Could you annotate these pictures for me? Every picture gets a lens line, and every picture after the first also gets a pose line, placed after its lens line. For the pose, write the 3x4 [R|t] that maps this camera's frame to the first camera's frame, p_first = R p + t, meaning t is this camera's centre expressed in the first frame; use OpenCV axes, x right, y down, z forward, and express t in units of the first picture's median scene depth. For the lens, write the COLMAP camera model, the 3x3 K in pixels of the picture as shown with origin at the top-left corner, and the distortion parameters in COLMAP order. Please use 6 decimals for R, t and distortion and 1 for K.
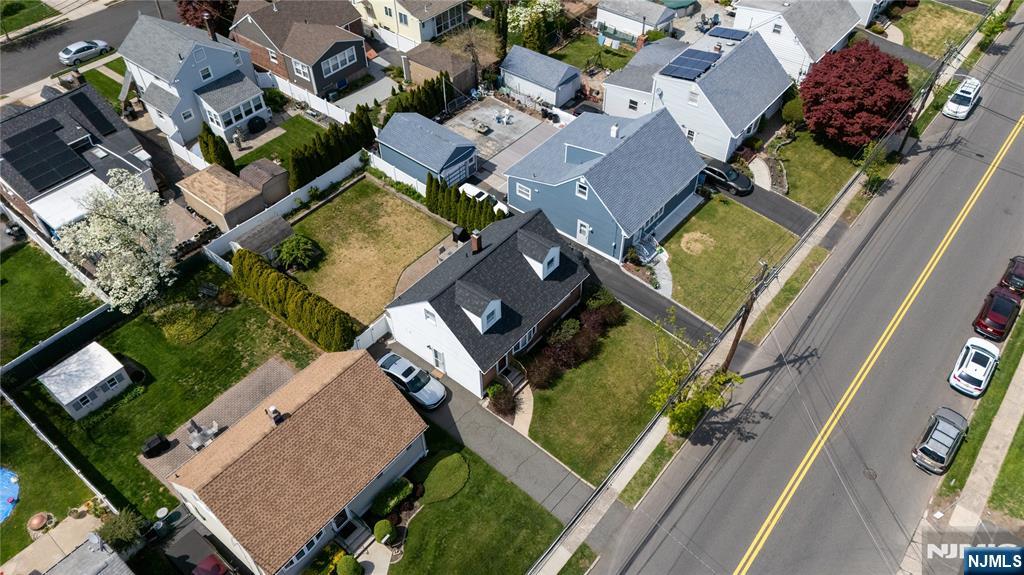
lens RADIAL K [[751.8, 0, 512.0], [0, 751.8, 287.5], [0, 0, 1]] dist [0.081913, -0.100905]
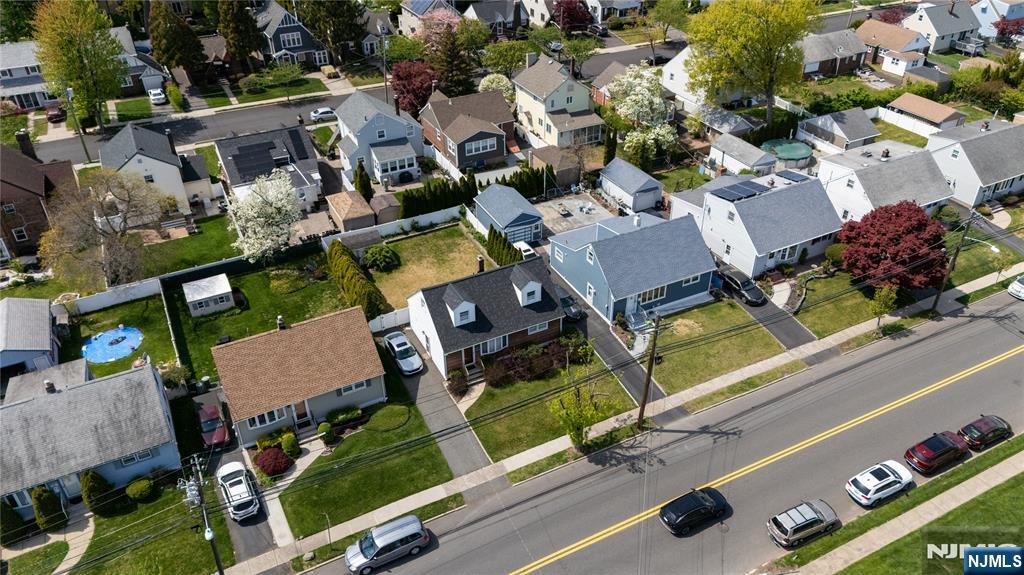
lens RADIAL K [[751.8, 0, 512.0], [0, 751.8, 287.5], [0, 0, 1]] dist [0.081913, -0.100905]
pose [[0.914868, 0.224960, -0.335277, 0.347080], [-0.286194, 0.947062, -0.145489, 0.116655], [0.284798, 0.229058, 0.930818, -0.145387]]
